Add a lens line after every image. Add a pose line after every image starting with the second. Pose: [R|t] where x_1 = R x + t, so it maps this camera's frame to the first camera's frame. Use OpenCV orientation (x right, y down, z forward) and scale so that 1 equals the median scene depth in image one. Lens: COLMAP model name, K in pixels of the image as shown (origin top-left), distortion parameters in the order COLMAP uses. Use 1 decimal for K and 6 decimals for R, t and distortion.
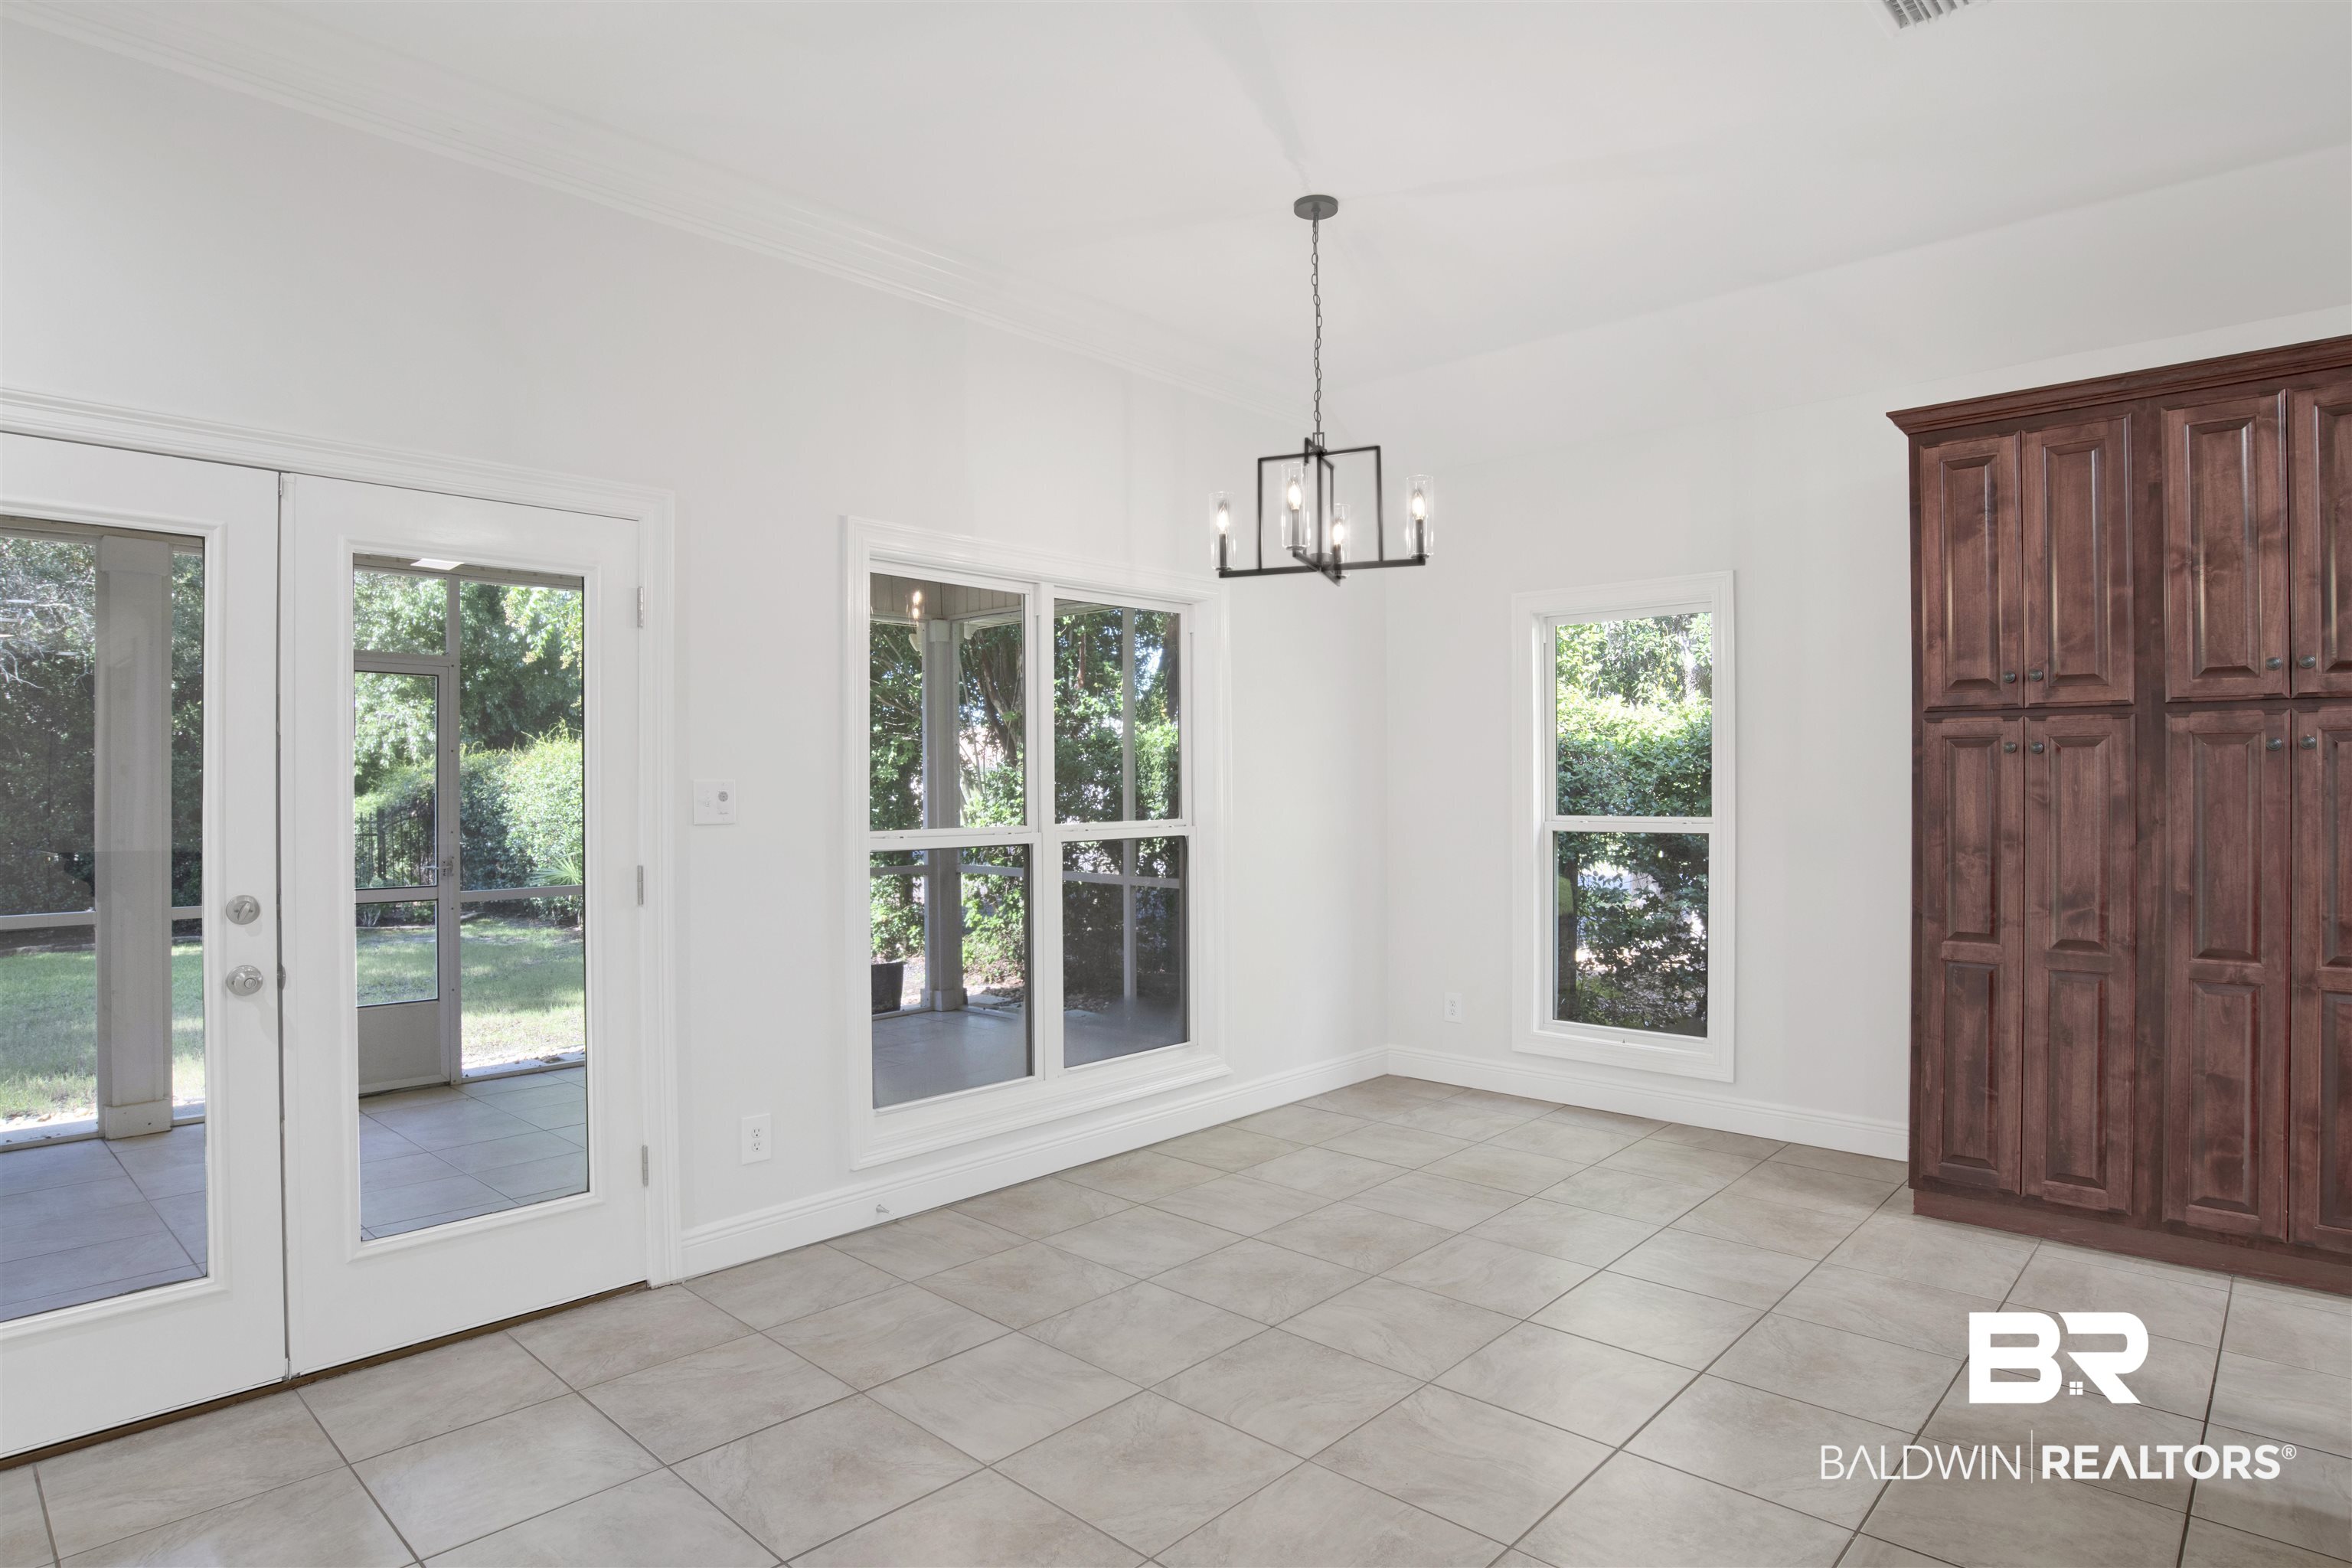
lens RADIAL K [[1226.1, 0, 1188.9], [0, 1226.1, 792.5], [0, 0, 1]] dist [-0.037262, 0.006416]
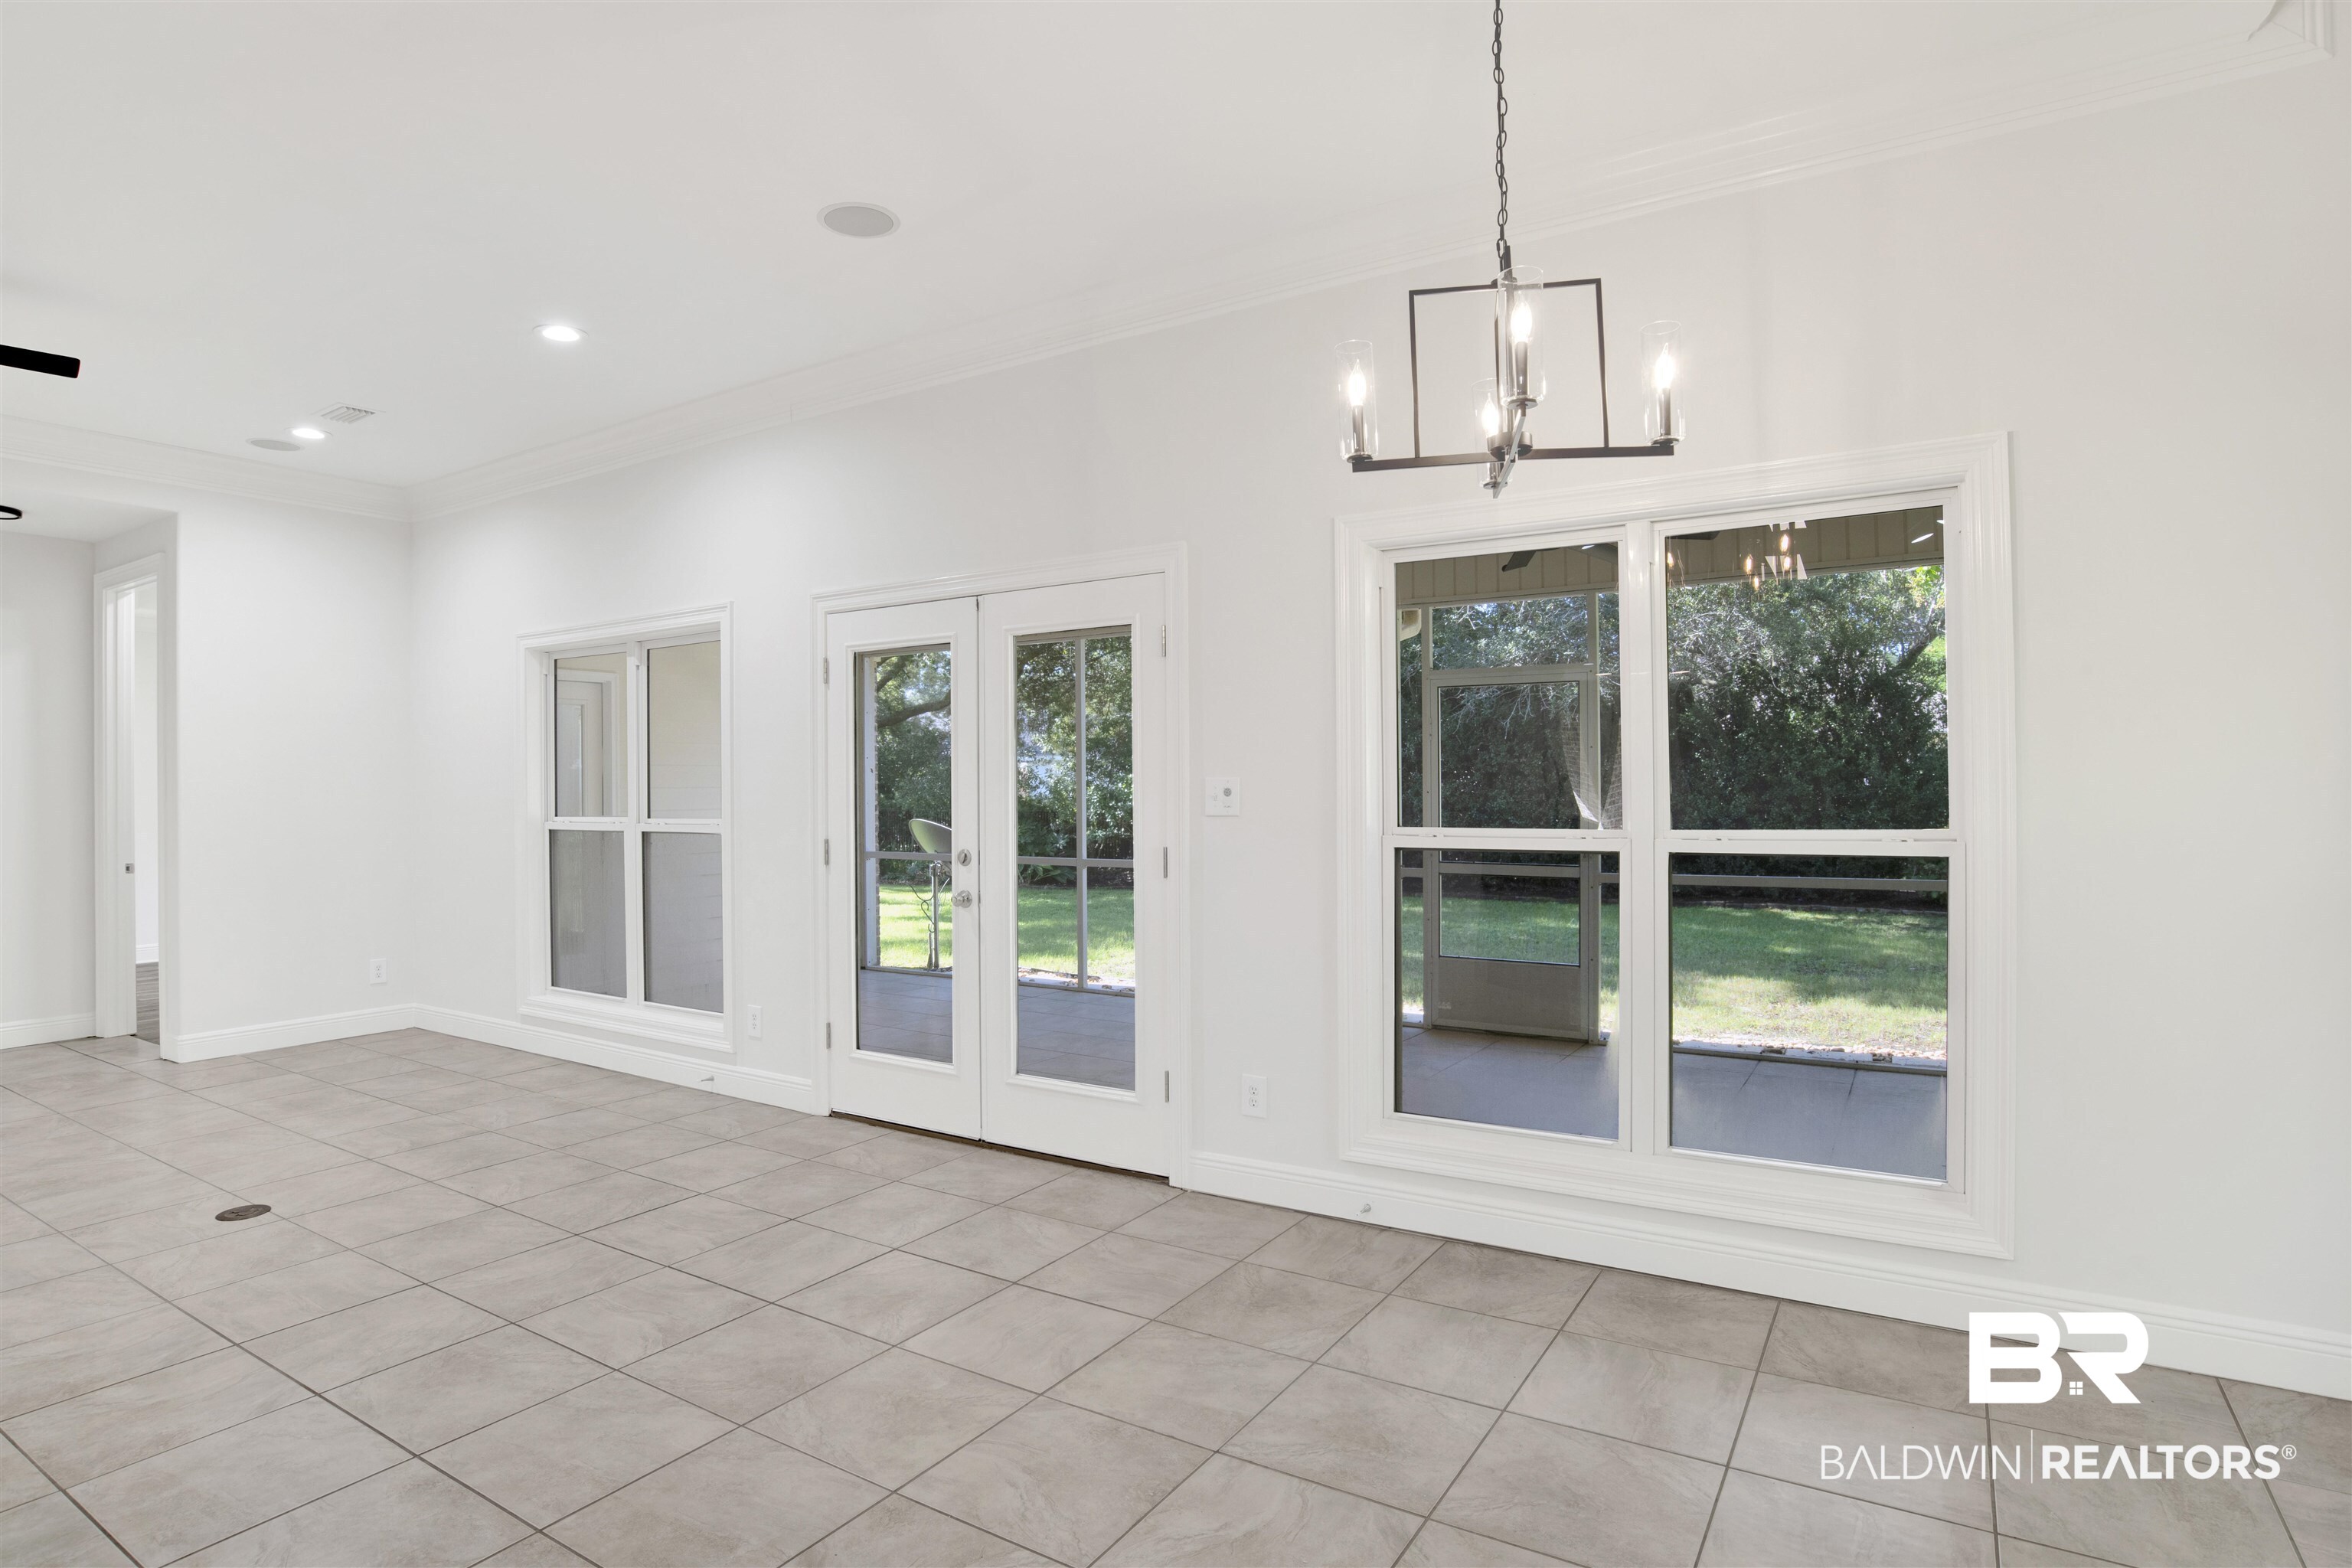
lens RADIAL K [[1226.1, 0, 1182.5], [0, 1226.1, 792.7], [0, 0, 1]] dist [-0.037262, 0.006416]
pose [[0.180603, -0.000123, -0.983556, 0.780021], [0.018861, 0.999817, 0.003339, -0.001568], [0.983375, -0.019154, 0.180572, 0.765580]]
